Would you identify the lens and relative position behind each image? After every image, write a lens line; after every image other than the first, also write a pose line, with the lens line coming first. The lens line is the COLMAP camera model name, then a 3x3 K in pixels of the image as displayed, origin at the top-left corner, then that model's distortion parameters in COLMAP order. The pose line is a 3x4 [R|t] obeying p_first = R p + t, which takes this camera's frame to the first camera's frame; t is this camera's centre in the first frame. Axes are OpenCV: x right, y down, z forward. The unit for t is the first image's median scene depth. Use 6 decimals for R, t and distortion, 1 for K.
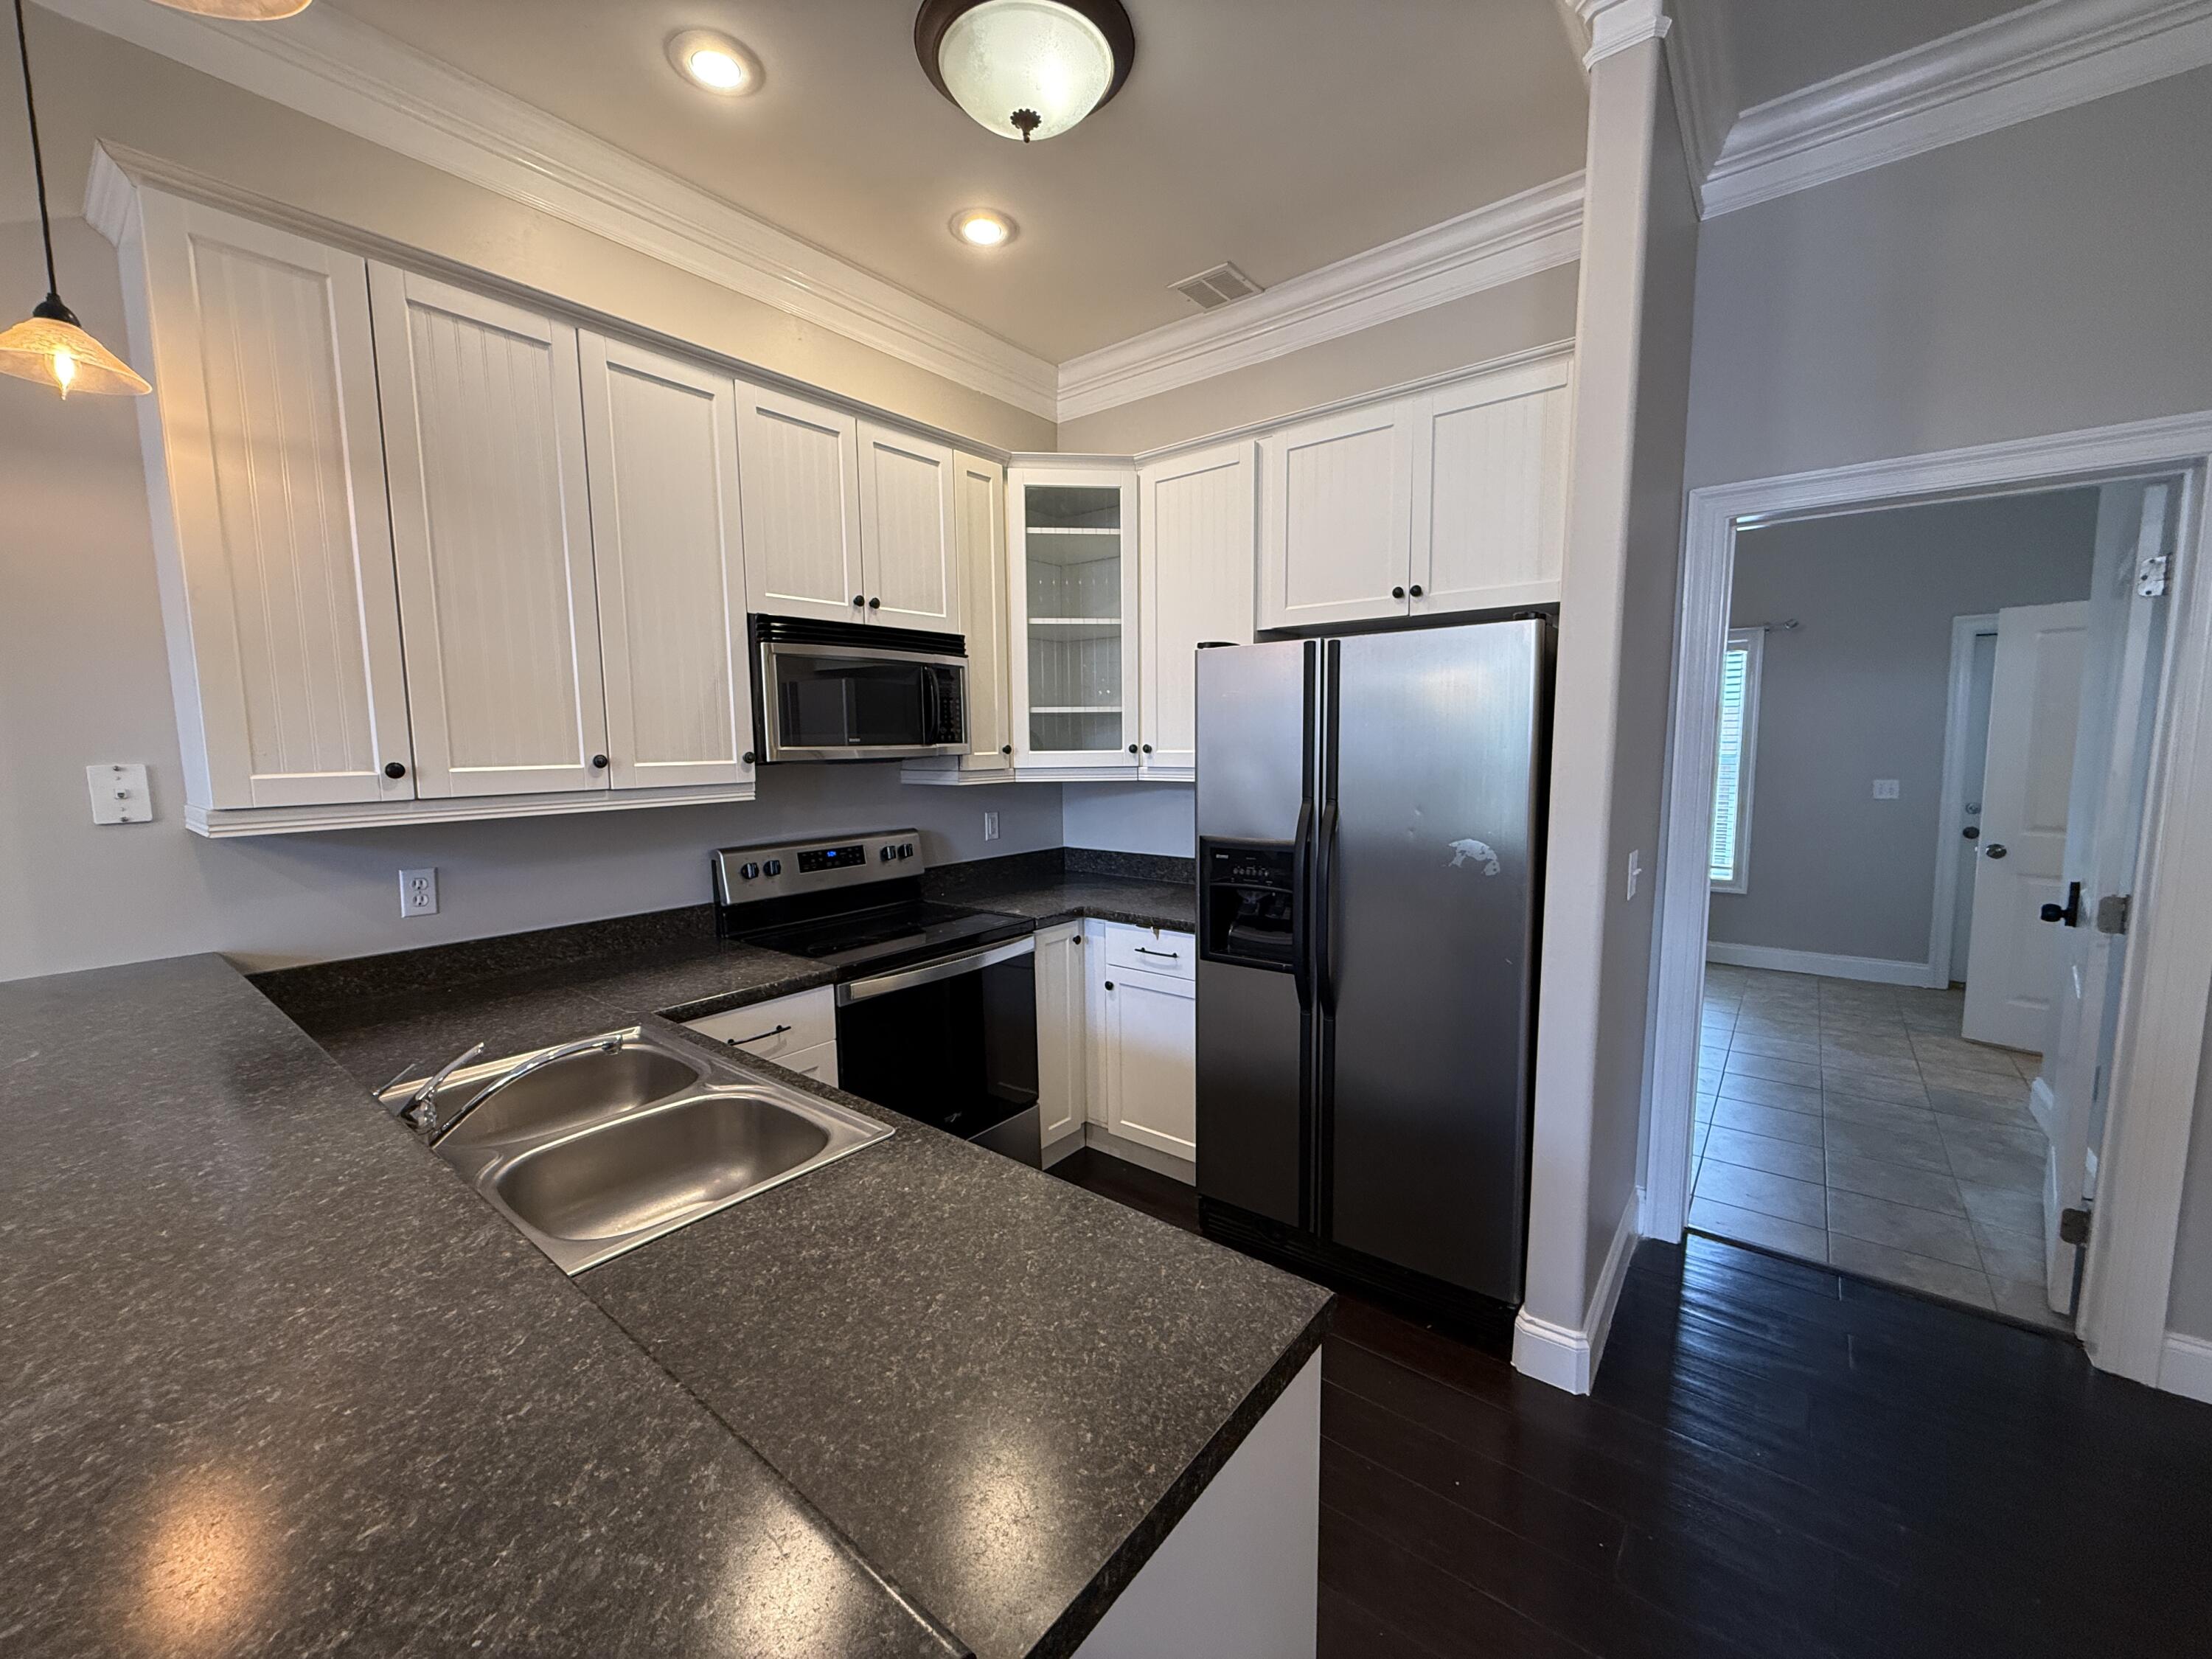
lens RADIAL K [[875.8, 0, 1096.6], [0, 875.8, 831.1], [0, 0, 1]] dist [-0.002294, -0.000652]
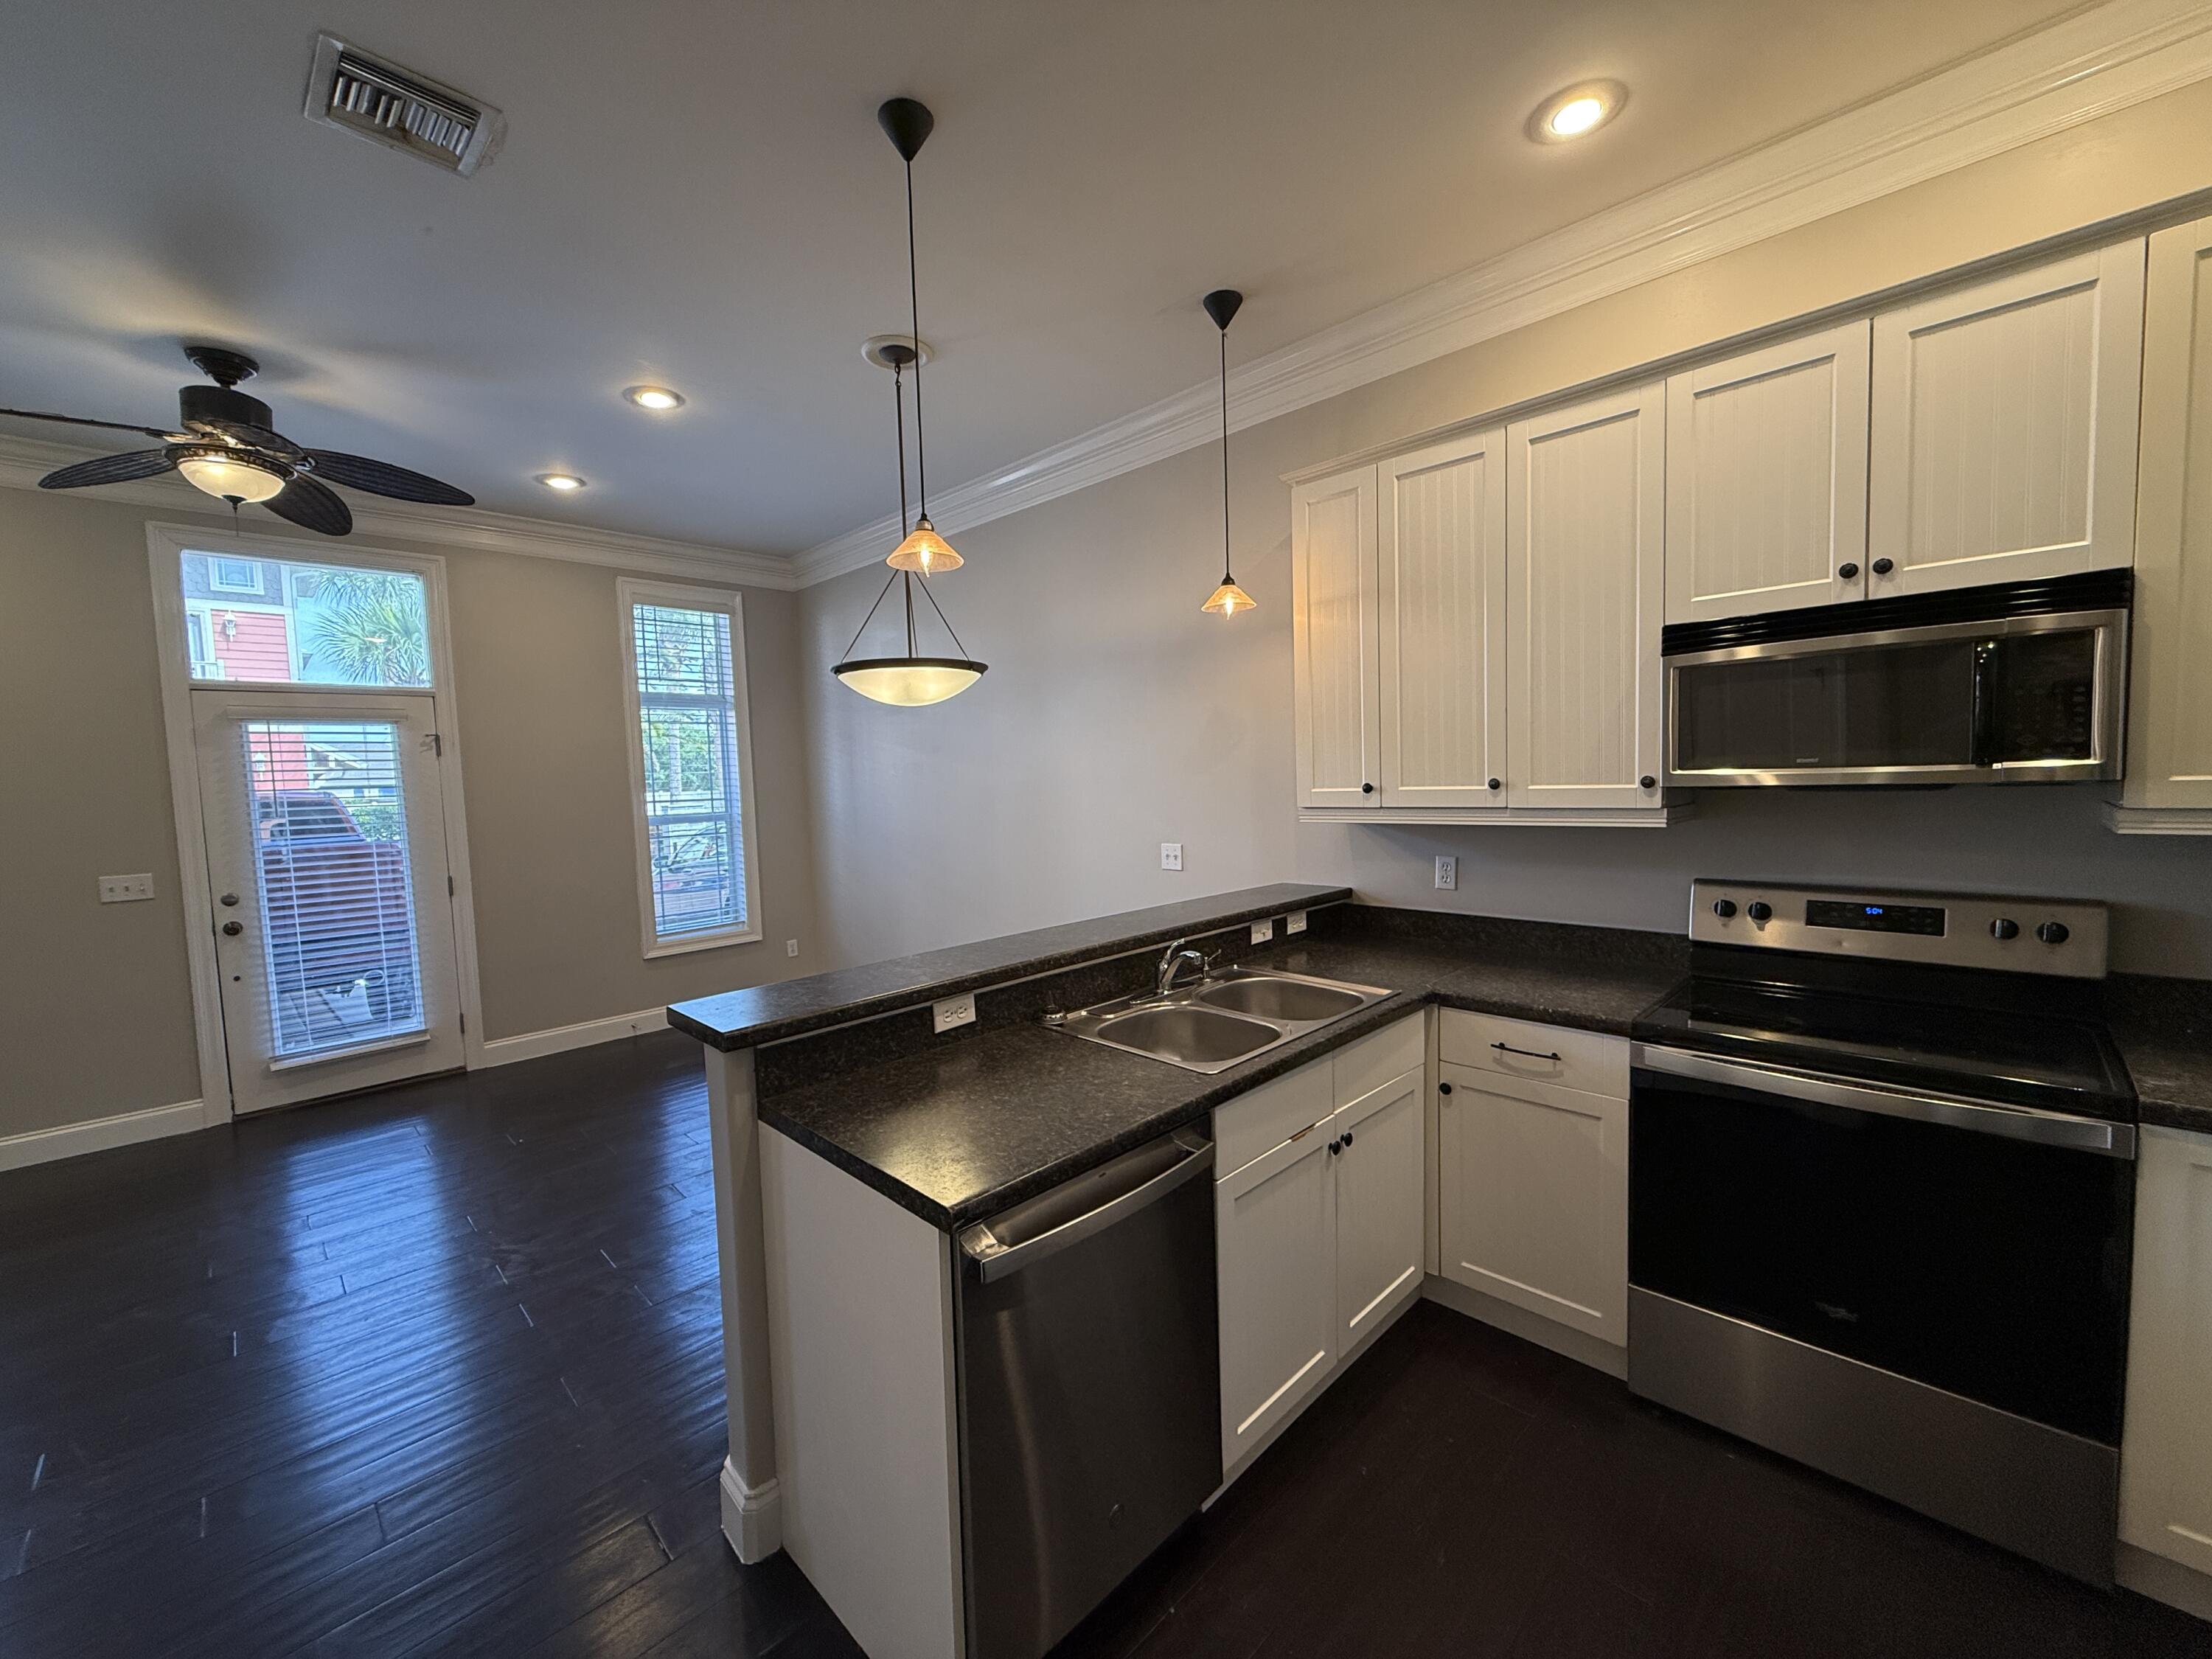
lens RADIAL K [[875.8, 0, 1098.1], [0, 875.8, 832.1], [0, 0, 1]] dist [-0.002294, -0.000652]
pose [[-0.105301, 0.079464, -0.991260, 0.595237], [-0.072136, 0.993566, 0.087312, -0.069253], [0.991821, 0.080700, -0.098892, 0.509681]]
